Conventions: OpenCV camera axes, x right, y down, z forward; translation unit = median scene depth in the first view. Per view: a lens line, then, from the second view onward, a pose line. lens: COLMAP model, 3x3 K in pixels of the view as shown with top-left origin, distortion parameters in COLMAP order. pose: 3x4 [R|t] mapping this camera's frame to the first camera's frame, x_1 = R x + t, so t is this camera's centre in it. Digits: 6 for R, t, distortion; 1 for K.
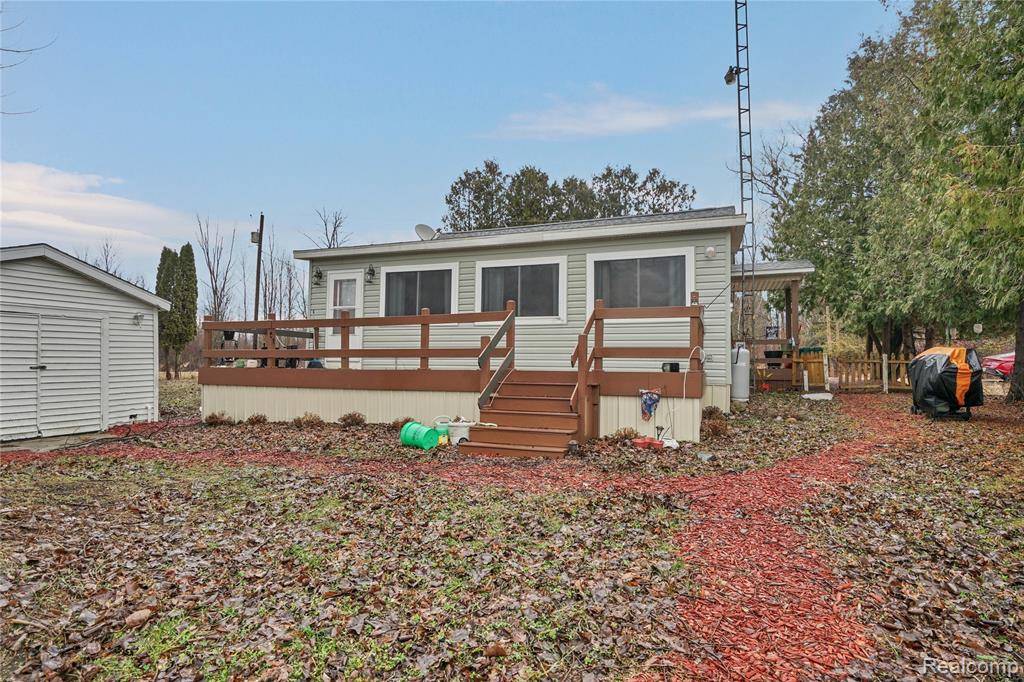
lens RADIAL K [[528.5, 0, 512.2], [0, 528.5, 340.0], [0, 0, 1]] dist [0.012006, 0.000134]
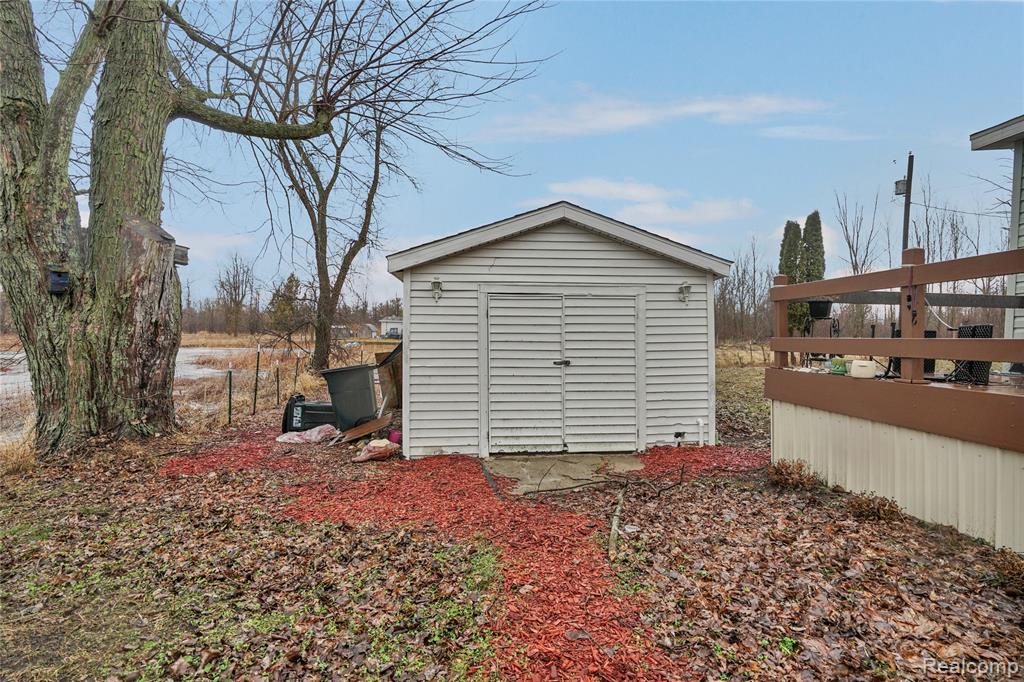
lens RADIAL K [[476.2, 0, 516.8], [0, 476.2, 343.8], [0, 0, 1]] dist [0.000260, -0.000234]
pose [[0.417185, 0.010945, -0.908756, -0.241075], [0.033790, 0.999049, 0.027545, 0.002119], [0.908193, -0.042198, 0.416418, 0.554595]]
